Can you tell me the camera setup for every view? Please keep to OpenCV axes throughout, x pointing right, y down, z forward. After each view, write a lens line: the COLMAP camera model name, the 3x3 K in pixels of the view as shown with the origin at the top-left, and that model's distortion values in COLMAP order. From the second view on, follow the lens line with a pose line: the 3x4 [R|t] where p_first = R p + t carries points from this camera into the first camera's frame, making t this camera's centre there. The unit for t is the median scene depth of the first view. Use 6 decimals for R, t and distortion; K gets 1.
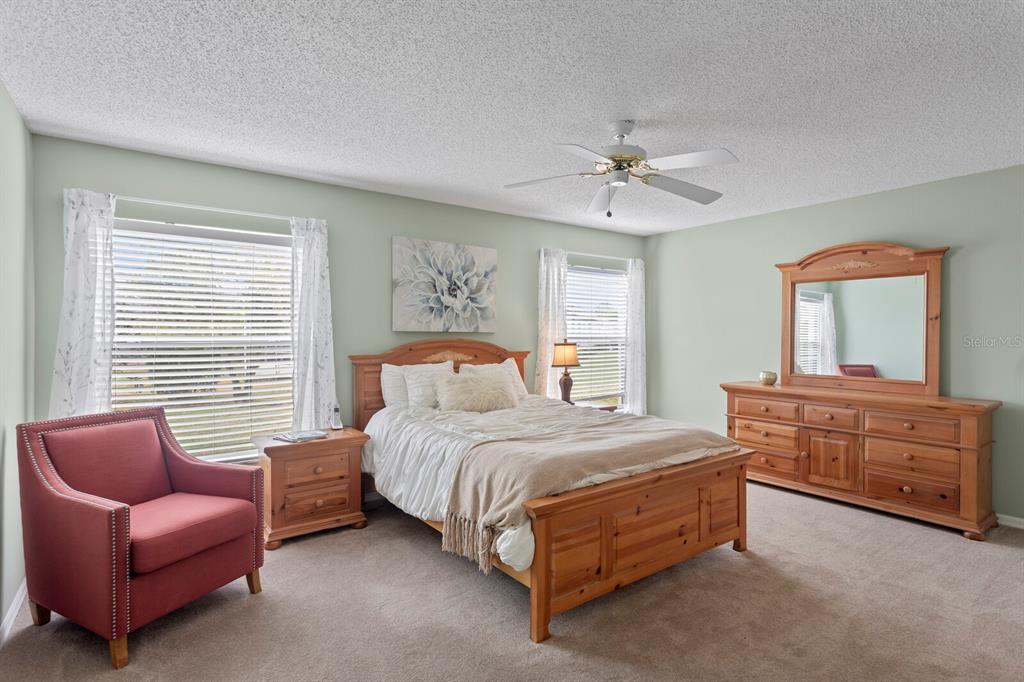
lens RADIAL K [[529.6, 0, 513.9], [0, 529.6, 339.5], [0, 0, 1]] dist [-0.001736, 0.000023]
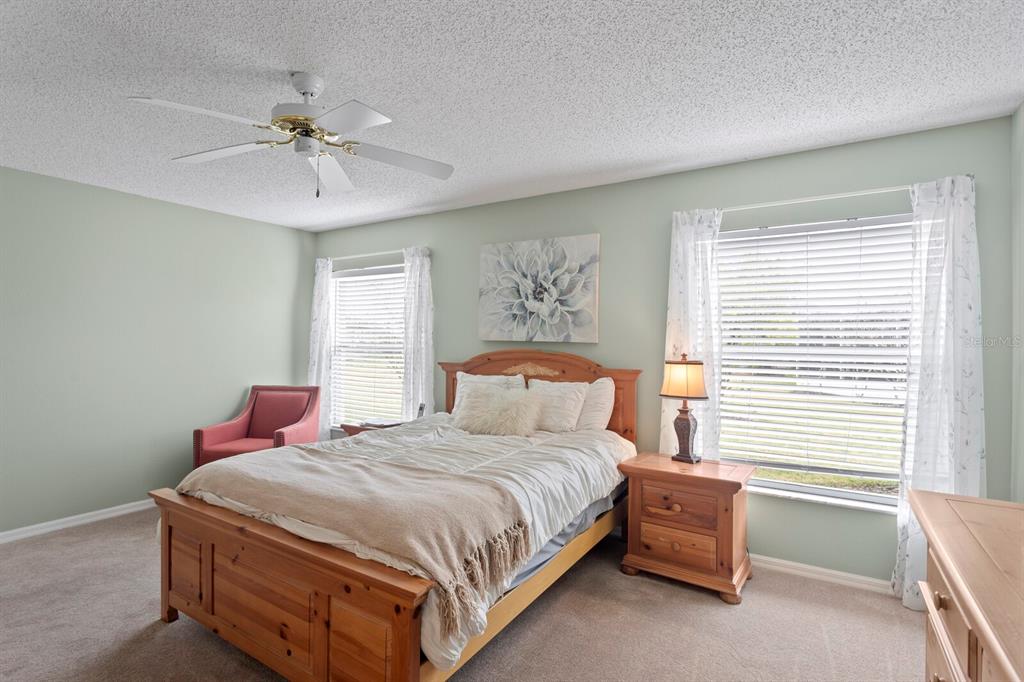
lens RADIAL K [[529.6, 0, 514.1], [0, 529.6, 338.8], [0, 0, 1]] dist [-0.001736, 0.000023]
pose [[0.334775, -0.001061, -0.942297, 0.686092], [-0.019160, 0.999785, -0.007933, -0.011252], [0.942103, 0.020710, 0.334683, 0.674007]]
